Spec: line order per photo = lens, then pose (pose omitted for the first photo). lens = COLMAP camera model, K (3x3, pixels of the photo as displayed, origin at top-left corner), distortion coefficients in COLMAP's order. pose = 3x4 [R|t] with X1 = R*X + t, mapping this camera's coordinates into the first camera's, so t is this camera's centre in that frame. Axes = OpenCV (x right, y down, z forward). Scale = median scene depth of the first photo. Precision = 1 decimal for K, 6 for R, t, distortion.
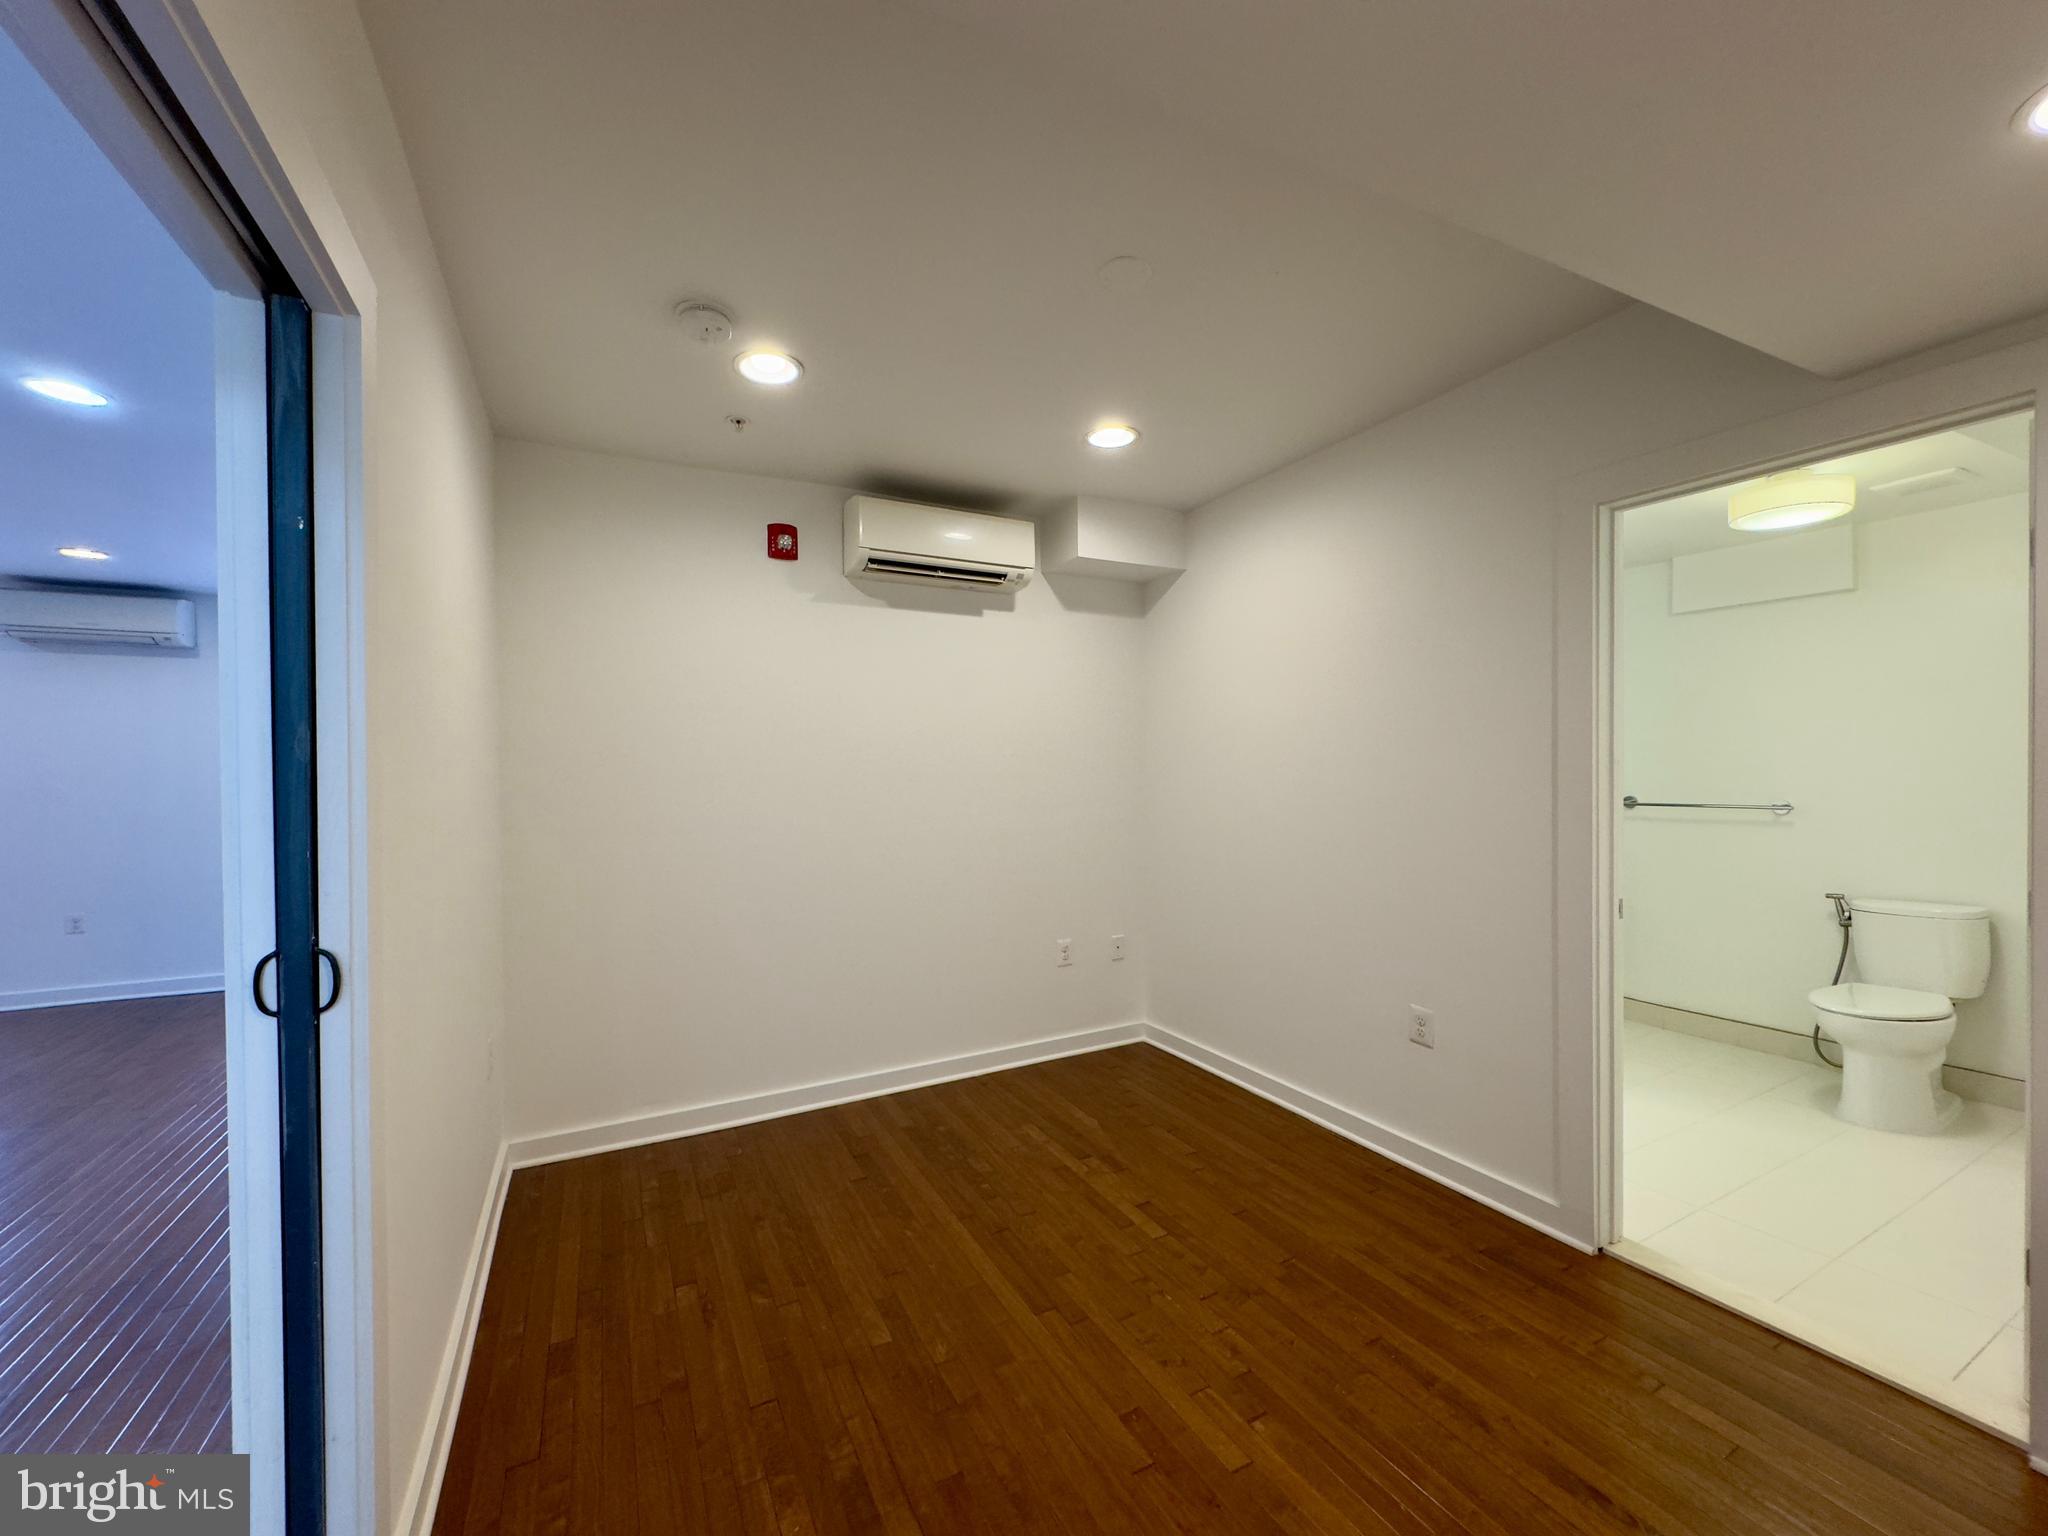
lens RADIAL K [[808.0, 0, 1024.5], [0, 808.0, 770.0], [0, 0, 1]] dist [-0.002651, 0.000238]
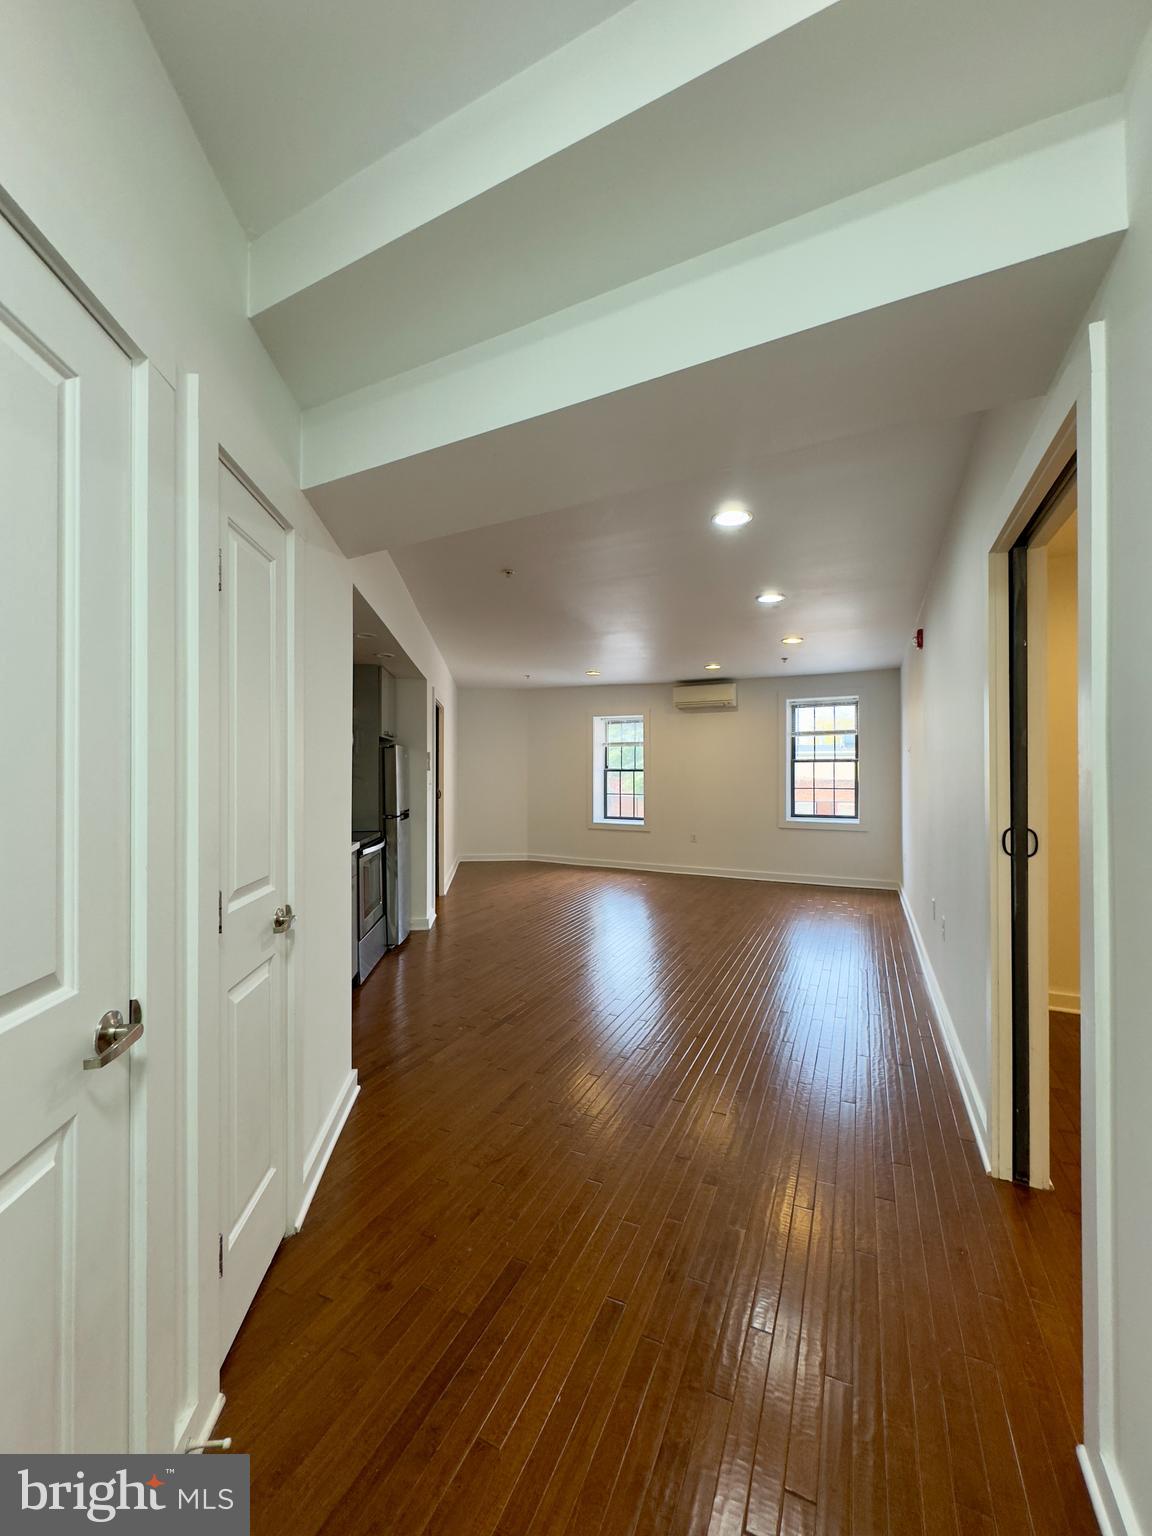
lens RADIAL K [[606.0, 0, 570.9], [0, 606.0, 772.2], [0, 0, 1]] dist [-0.002651, 0.000238]
pose [[0.596233, 0.006182, -0.802788, -0.132755], [-0.011538, 0.999933, -0.000869, 0.037962], [0.802728, 0.009780, 0.596265, -0.482637]]
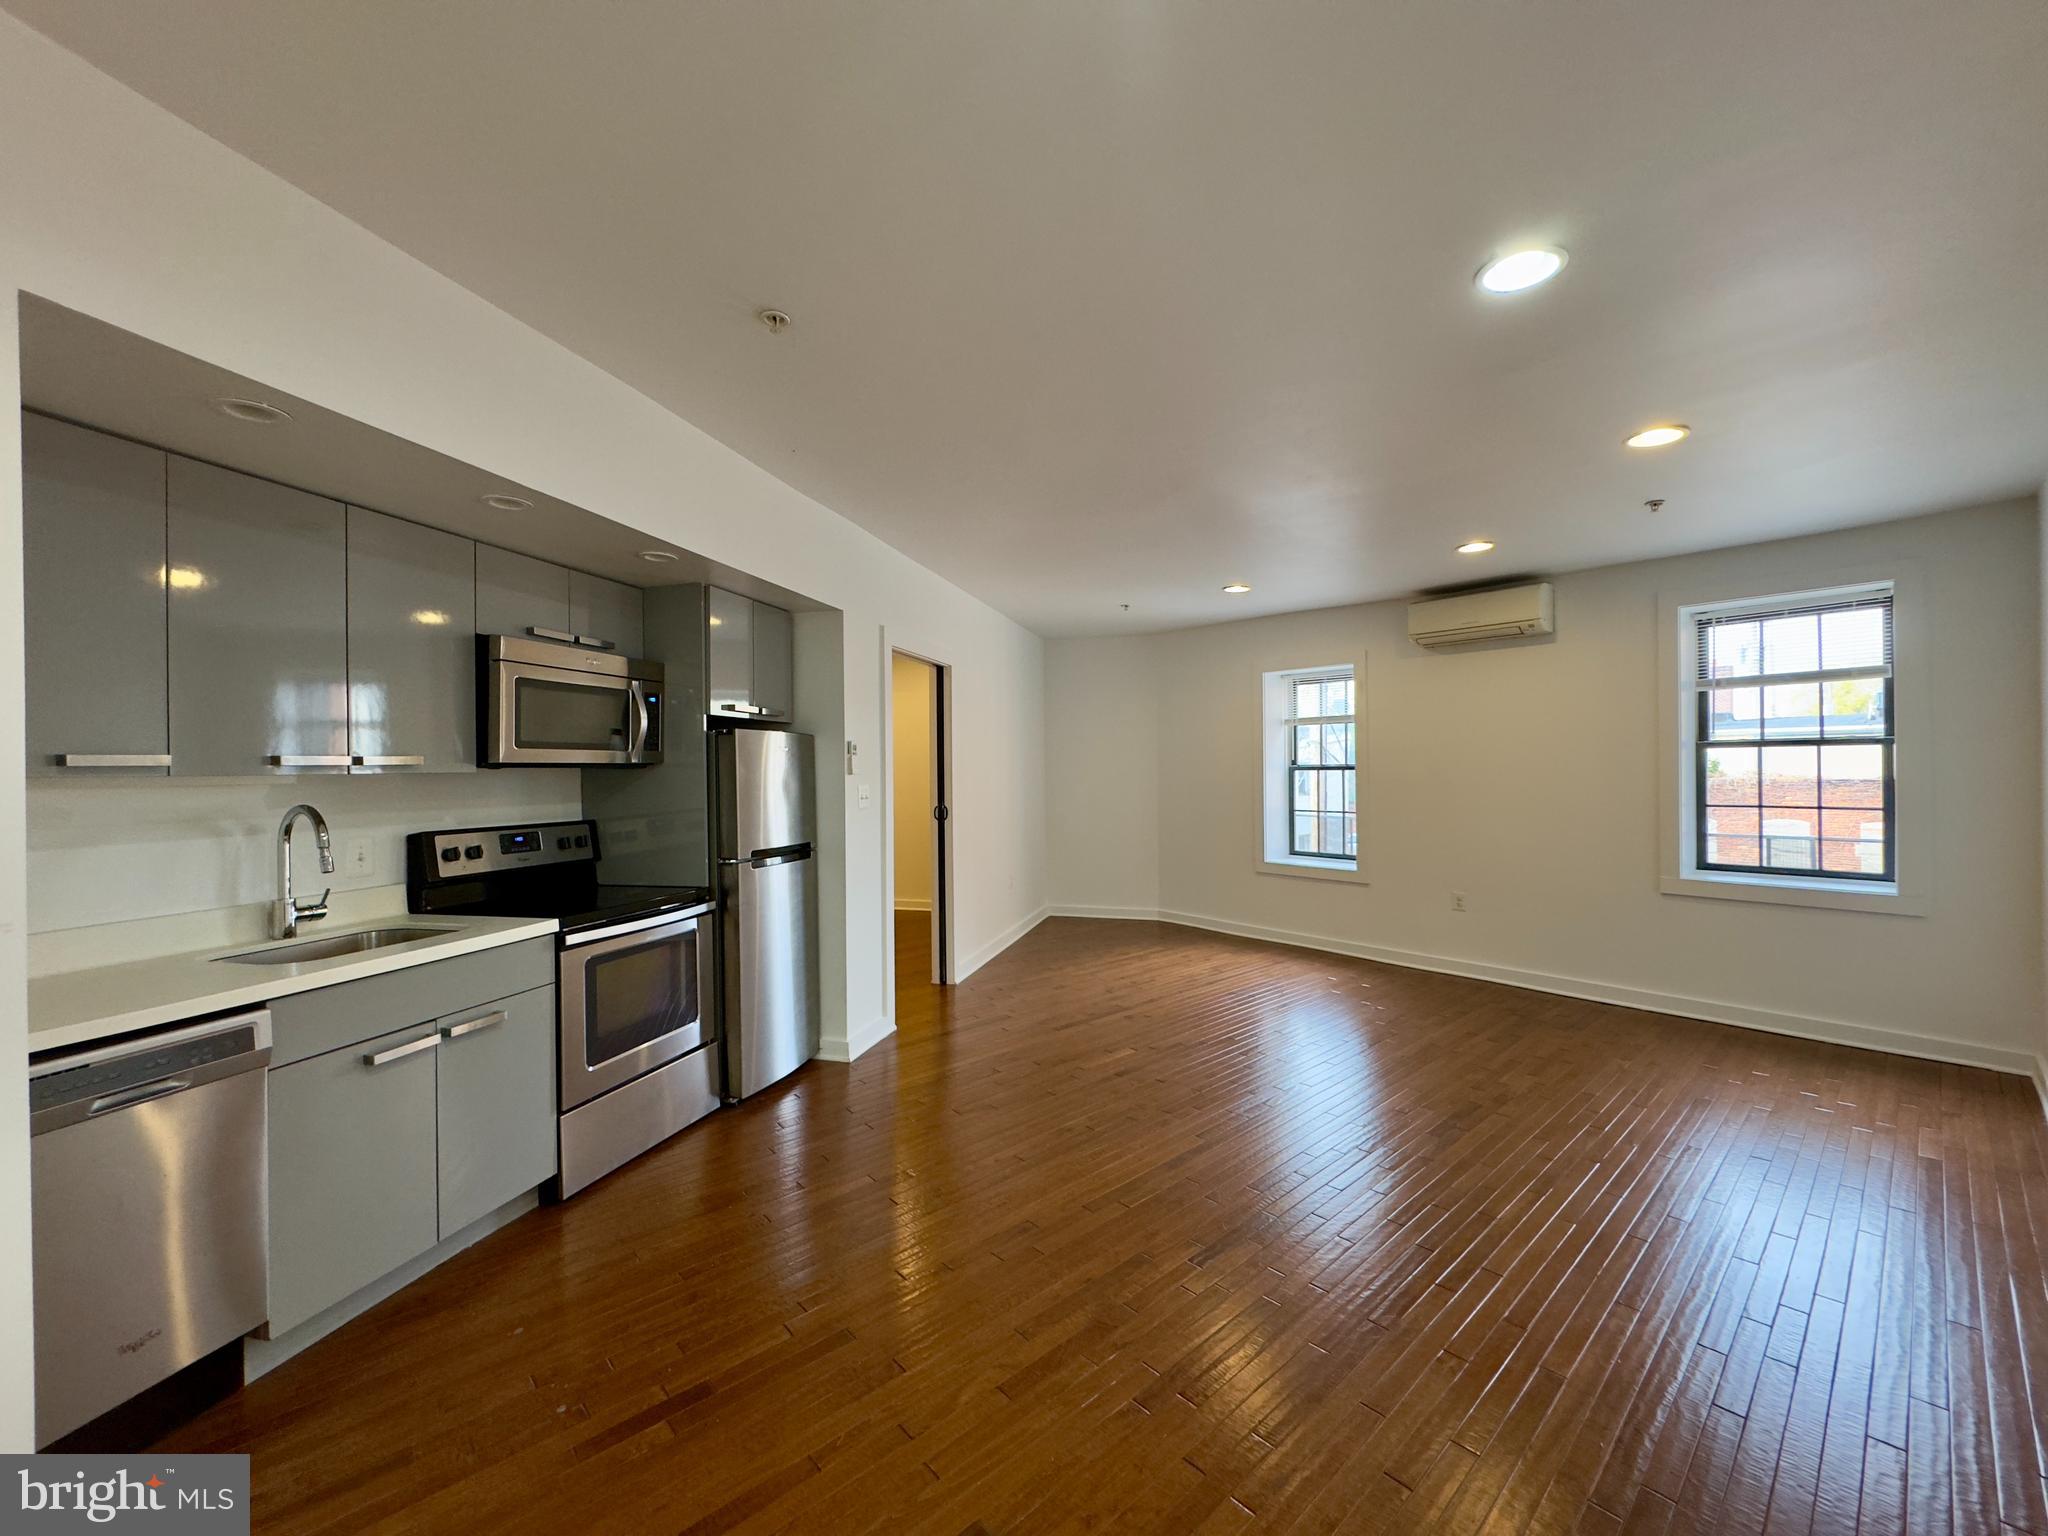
lens RADIAL K [[808.0, 0, 1020.4], [0, 808.0, 769.2], [0, 0, 1]] dist [-0.002651, 0.000238]
pose [[0.240439, 0.002223, -0.970662, -0.526685], [-0.002612, 0.999995, 0.001644, 0.023165], [0.970661, 0.002140, 0.240444, 0.325773]]
